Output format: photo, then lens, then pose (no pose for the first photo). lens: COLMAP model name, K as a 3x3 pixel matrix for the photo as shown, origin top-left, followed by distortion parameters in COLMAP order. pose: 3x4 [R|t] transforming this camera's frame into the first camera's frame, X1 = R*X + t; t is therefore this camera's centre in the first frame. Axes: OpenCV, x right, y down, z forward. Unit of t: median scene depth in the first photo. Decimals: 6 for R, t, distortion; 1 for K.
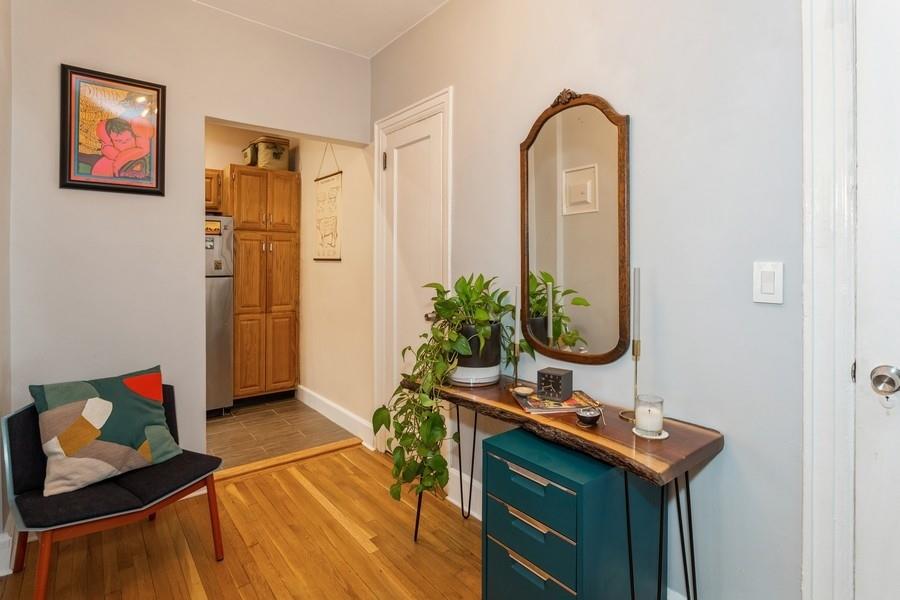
lens RADIAL K [[476.2, 0, 428.6], [0, 476.2, 262.8], [0, 0, 1]] dist [-0.011351, 0.005424]
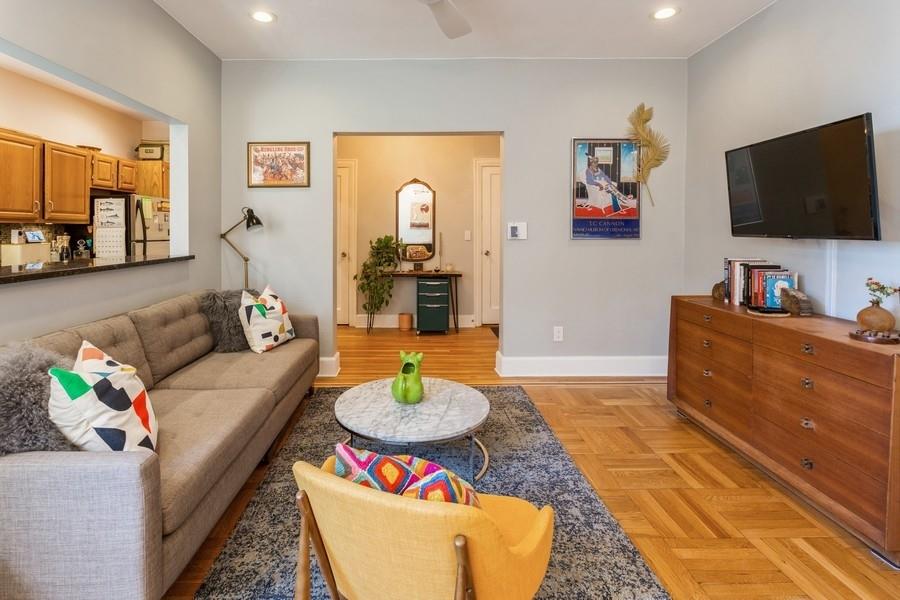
lens RADIAL K [[444.8, 0, 420.5], [0, 444.8, 234.9], [0, 0, 1]] dist [-0.002195, 0.001114]
pose [[0.632101, -0.001823, 0.774884, -1.663758], [-0.001530, 0.999992, 0.003600, 0.011236], [-0.774884, -0.003462, 0.632094, -0.773451]]
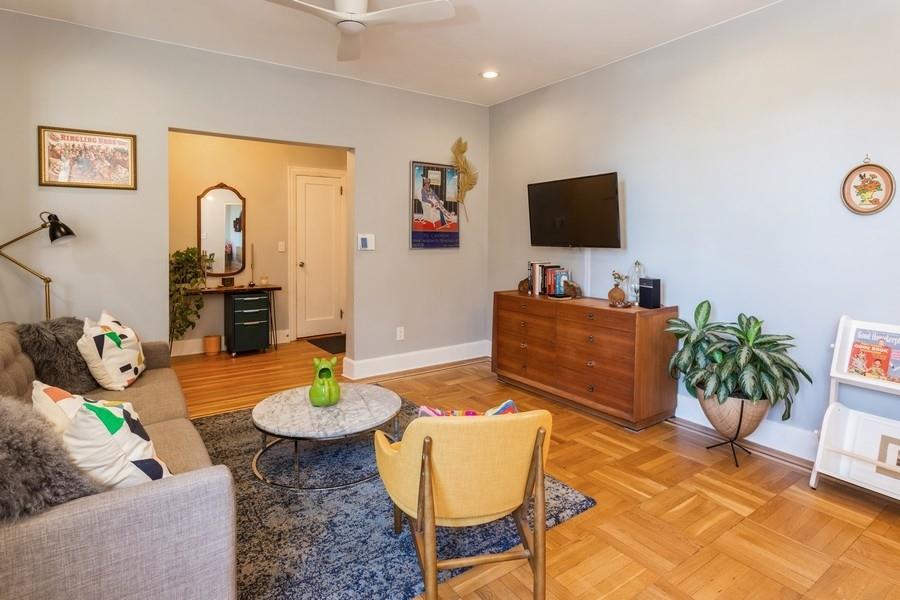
lens RADIAL K [[476.2, 0, 448.0], [0, 476.2, 245.0], [0, 0, 1]] dist [-0.011351, 0.005424]
pose [[0.083357, -0.004644, 0.996509, -2.016992], [0.002037, 0.999988, 0.004490, 0.005972], [-0.996518, 0.001656, 0.083366, -0.497967]]
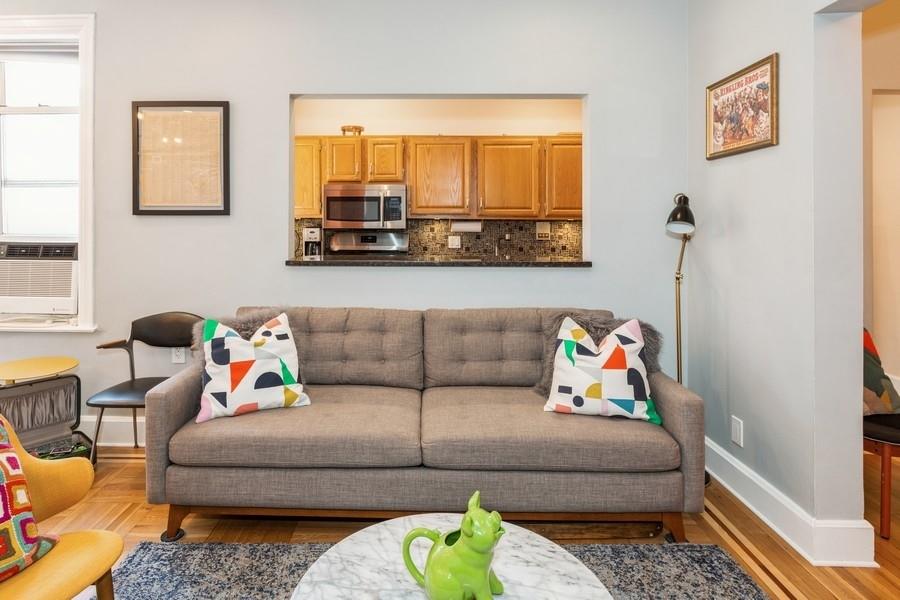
lens RADIAL K [[515.2, 0, 414.3], [0, 515.2, 224.4], [0, 0, 1]] dist [-0.006490, 0.001560]
pose [[0.760172, 0.012724, -0.649597, -0.559152], [-0.010972, 0.999917, 0.006746, -0.012766], [0.649629, 0.001999, 0.760249, -0.557242]]
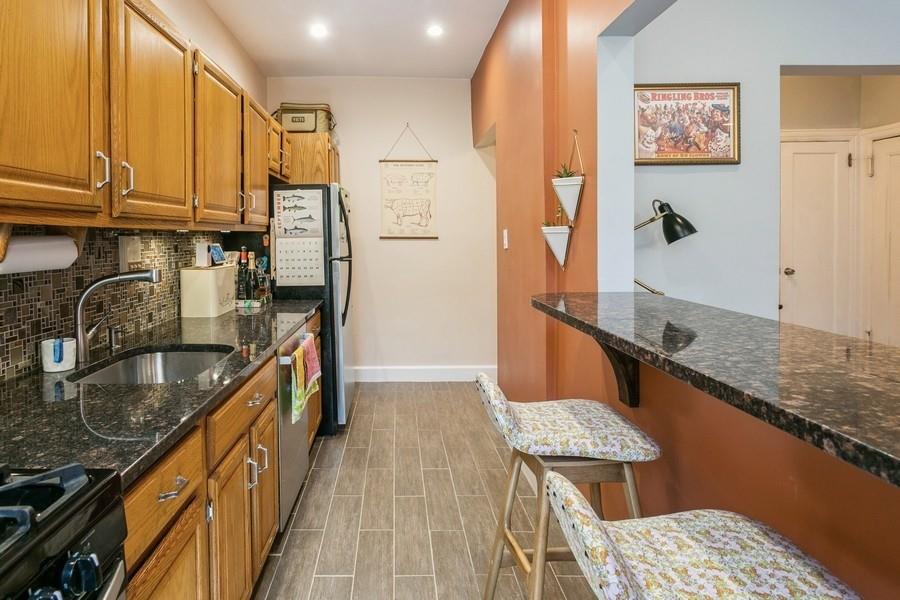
lens RADIAL K [[526.8, 0, 385.1], [0, 526.8, 248.9], [0, 0, 1]] dist [-0.000831, -0.000371]
pose [[0.631174, -0.016178, 0.775473, -1.964899], [0.005332, 0.999849, 0.016519, -0.002869], [-0.775623, -0.006291, 0.631165, 0.439886]]
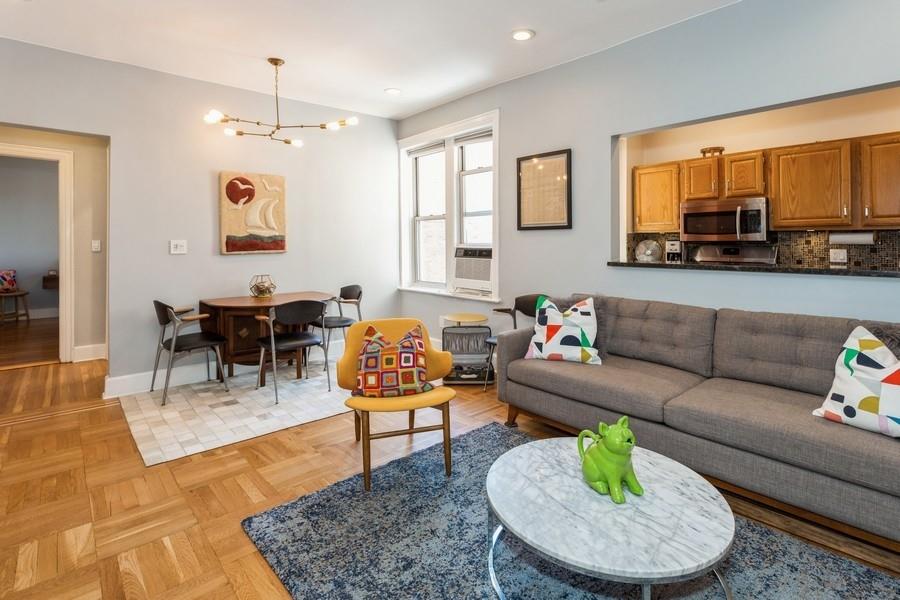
lens RADIAL K [[444.8, 0, 451.0], [0, 444.8, 239.8], [0, 0, 1]] dist [-0.002195, 0.001114]
pose [[0.037285, -0.001824, -0.999303, -0.199165], [-0.002663, 0.999995, -0.001925, 0.019311], [0.999301, 0.002733, 0.037280, -0.368042]]
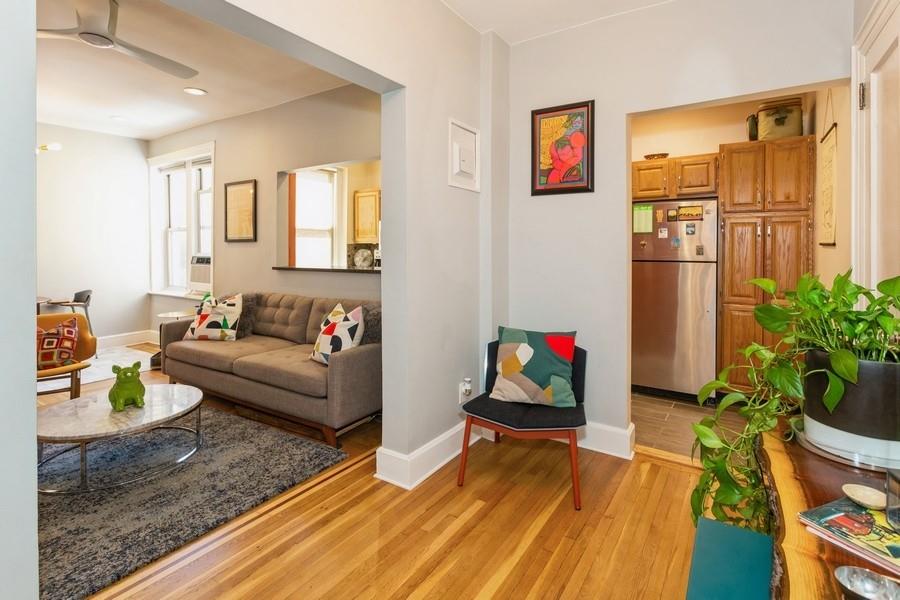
lens RADIAL K [[444.8, 0, 451.6], [0, 444.8, 246.3], [0, 0, 1]] dist [-0.002195, 0.001114]
pose [[0.298385, -0.000242, -0.954445, 0.432385], [-0.003313, 0.999994, -0.001290, -0.001165], [0.954440, 0.003547, 0.298383, 0.346387]]
